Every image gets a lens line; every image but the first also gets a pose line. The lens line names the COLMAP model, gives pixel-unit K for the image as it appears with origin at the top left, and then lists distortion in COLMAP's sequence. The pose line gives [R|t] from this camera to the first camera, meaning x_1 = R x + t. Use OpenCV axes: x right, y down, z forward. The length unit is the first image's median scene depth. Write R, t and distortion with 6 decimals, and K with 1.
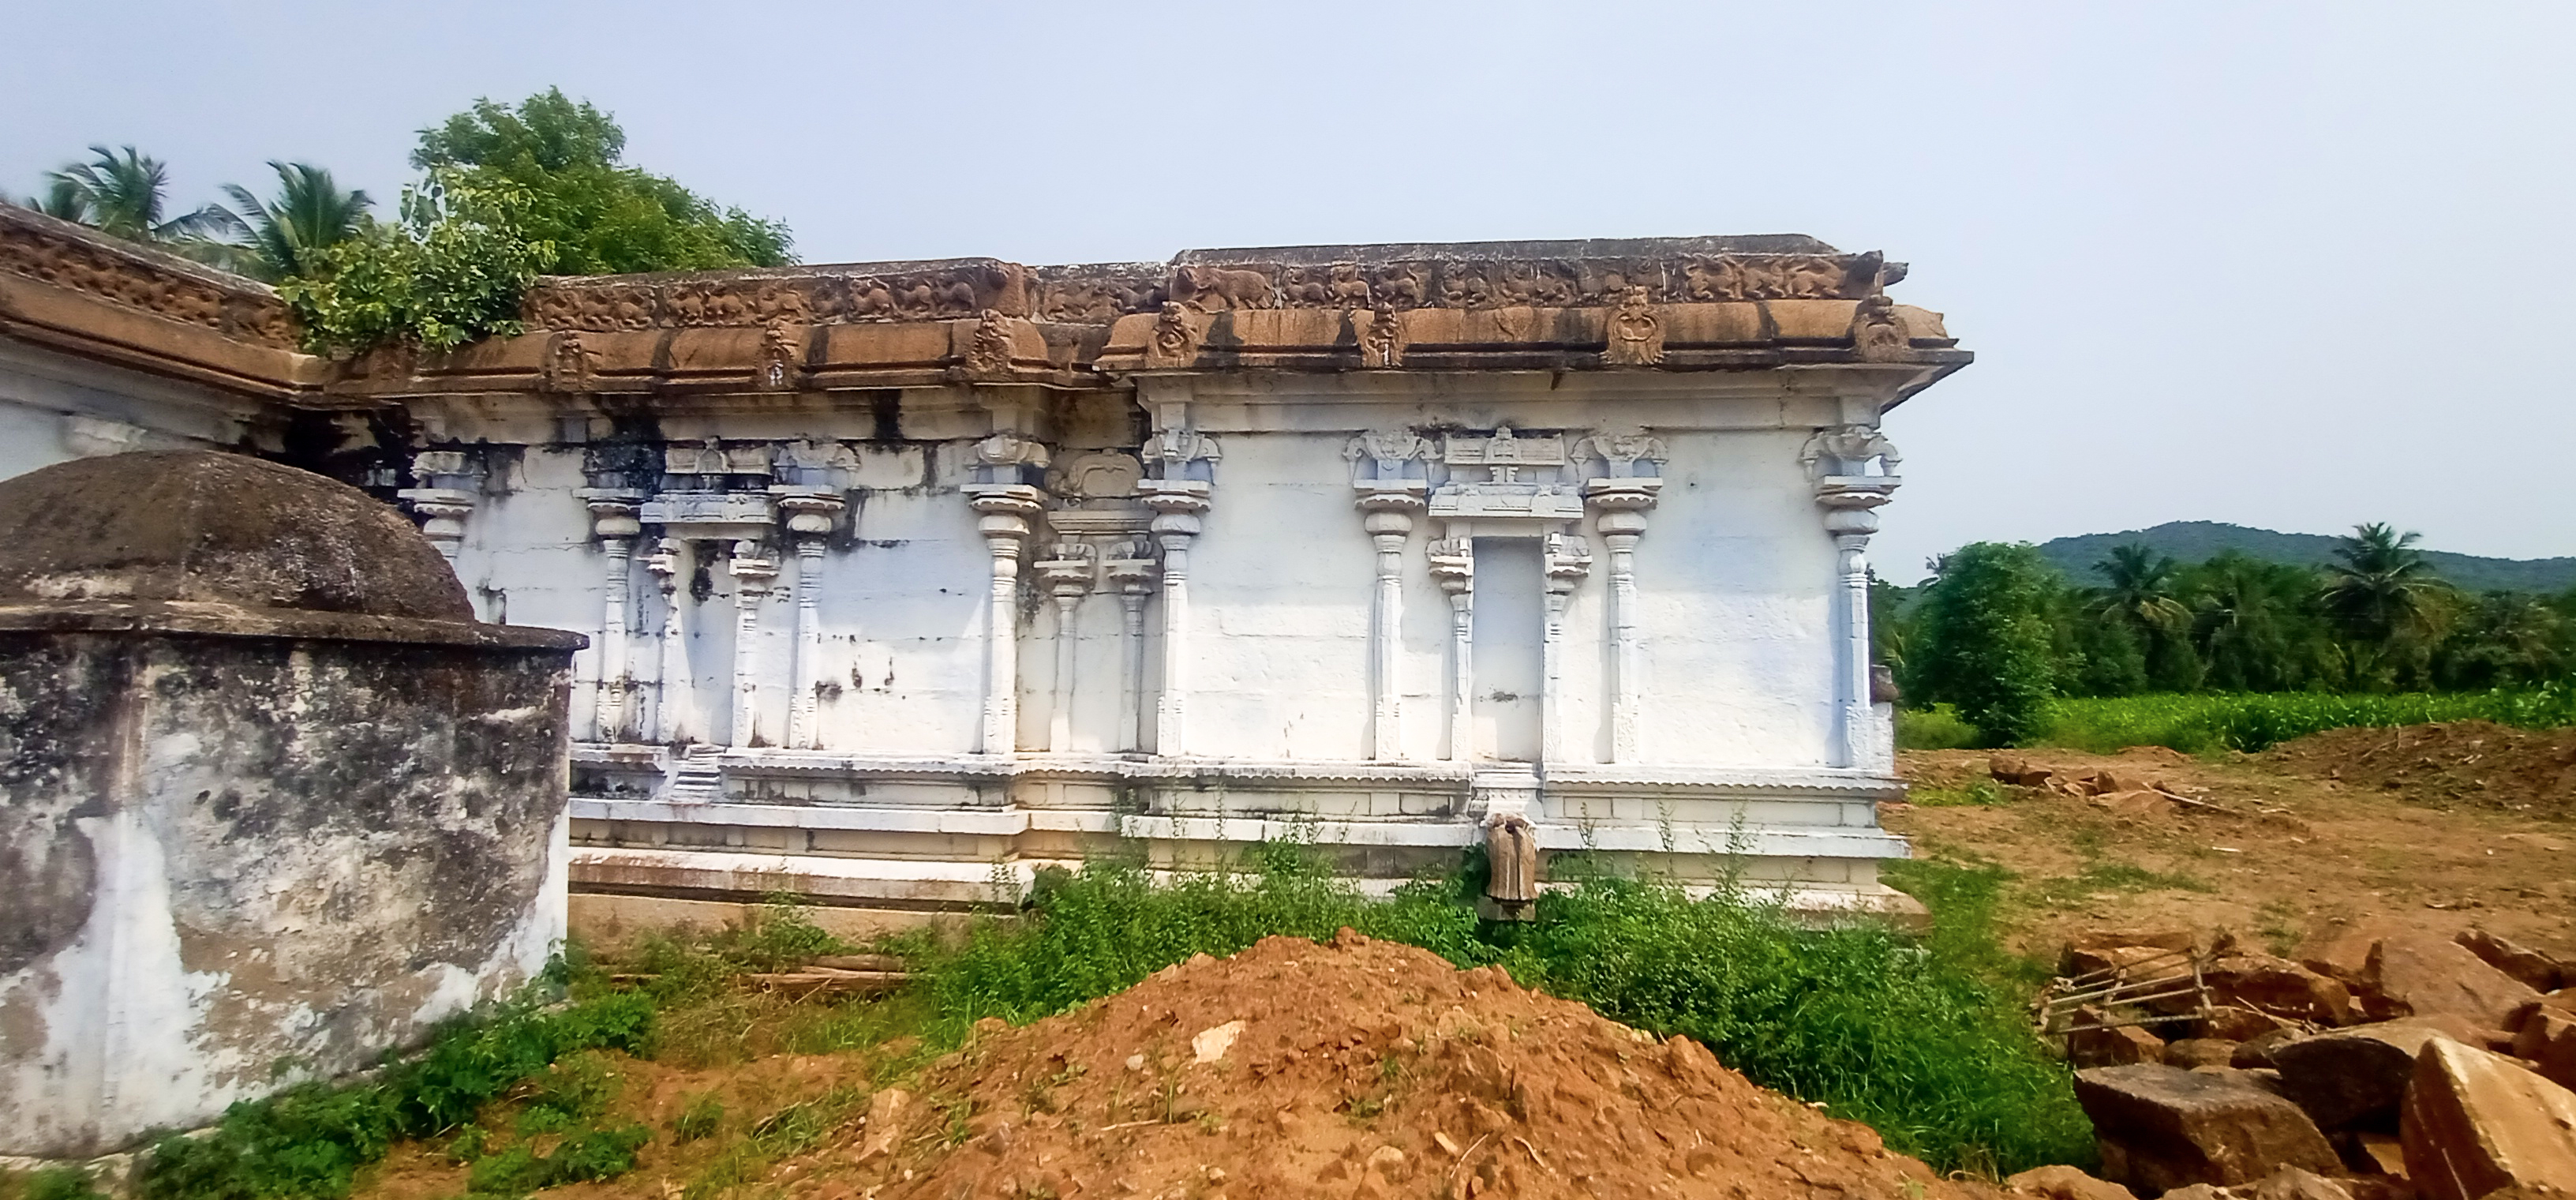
lens RADIAL K [[1173.3, 0, 1288.0], [0, 1173.3, 600.0], [0, 0, 1]] dist [-0.032100, 0.017415]
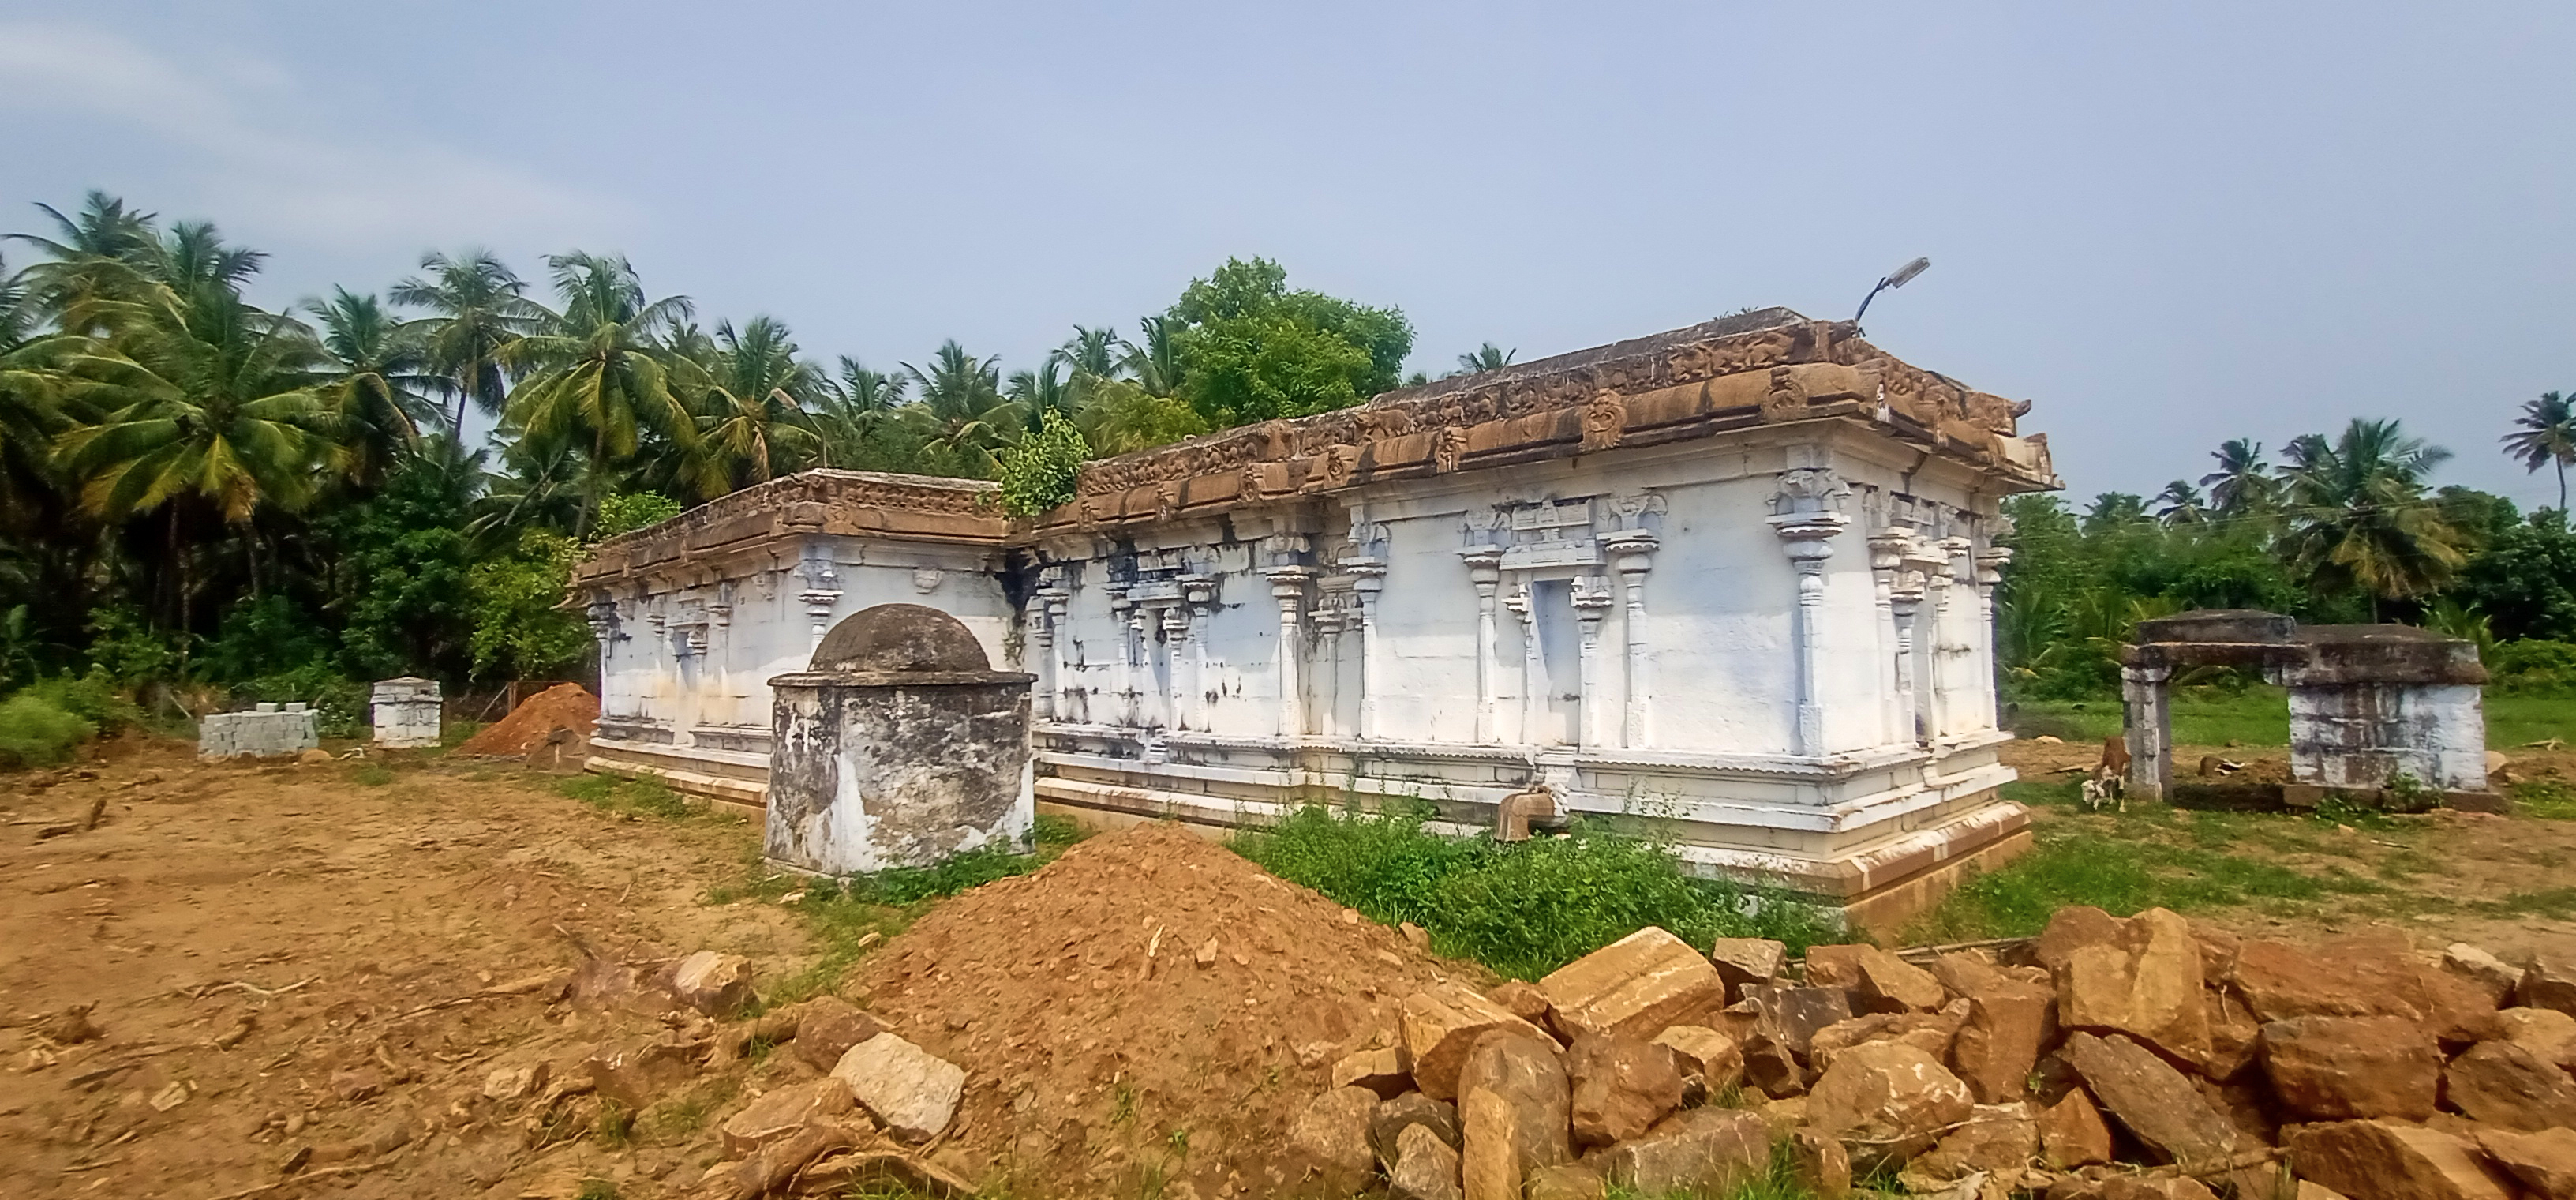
lens RADIAL K [[1173.3, 0, 1288.0], [0, 1173.3, 600.0], [0, 0, 1]] dist [-0.032100, 0.017415]
pose [[0.788363, -0.059103, -0.612365, 0.772009], [0.067974, 0.997648, -0.008779, -0.040149], [0.611443, -0.034703, 0.790527, -0.261132]]
